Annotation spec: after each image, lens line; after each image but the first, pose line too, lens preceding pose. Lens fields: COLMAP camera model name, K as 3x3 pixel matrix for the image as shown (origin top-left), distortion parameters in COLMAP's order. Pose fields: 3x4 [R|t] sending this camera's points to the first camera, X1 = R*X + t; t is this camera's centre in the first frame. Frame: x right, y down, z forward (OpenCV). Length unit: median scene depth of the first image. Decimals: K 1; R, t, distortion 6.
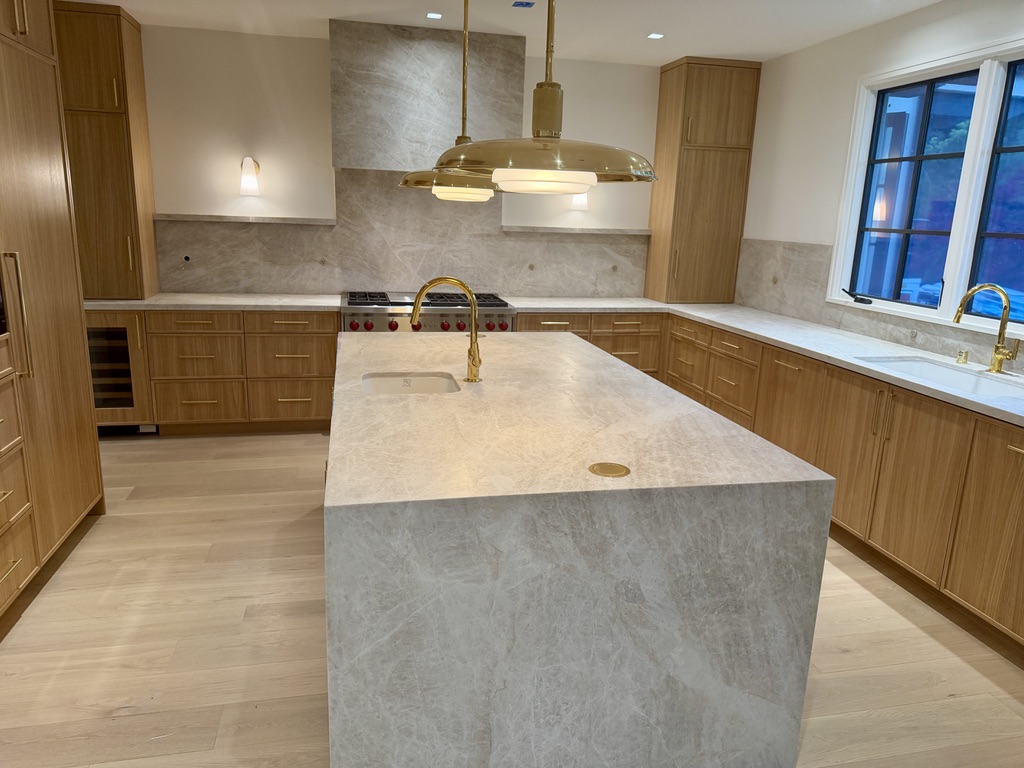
lens RADIAL K [[704.4, 0, 512.0], [0, 704.4, 384.0], [0, 0, 1]] dist [0.095926, -0.140132]
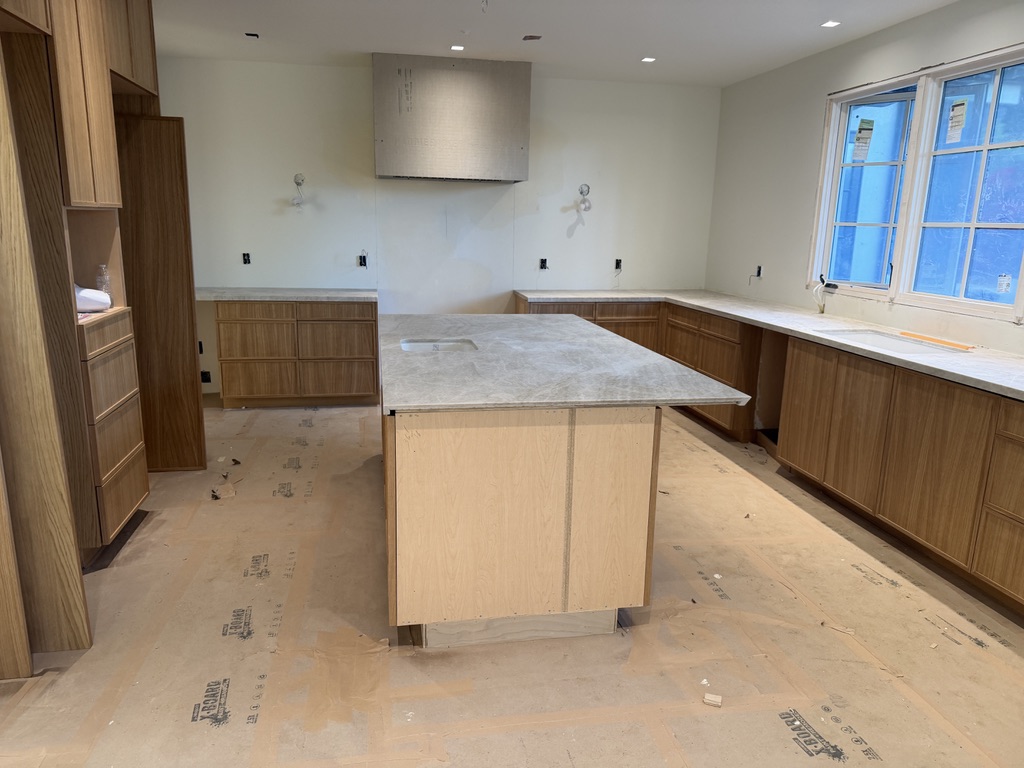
lens RADIAL K [[704.4, 0, 512.0], [0, 704.4, 384.0], [0, 0, 1]] dist [0.095926, -0.140132]
pose [[0.999355, -0.007353, -0.035156, 0.018297], [0.006900, 0.999892, -0.013002, 0.049946], [0.035248, 0.012751, 0.999297, -0.153498]]
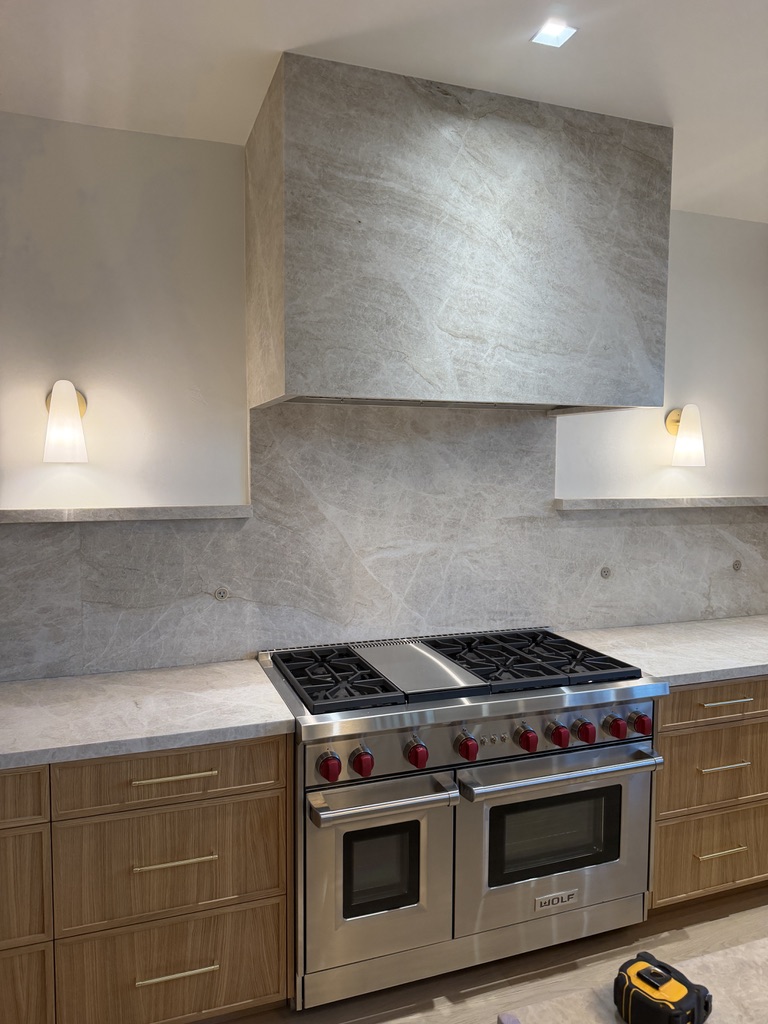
lens RADIAL K [[704.4, 0, 384.0], [0, 704.4, 512.0], [0, 0, 1]] dist [0.095926, -0.140132]
pose [[0.991849, -0.038400, 0.121493, -0.236968], [0.056982, 0.986522, -0.153384, -0.163082], [-0.113966, 0.159057, 0.980670, 0.574656]]
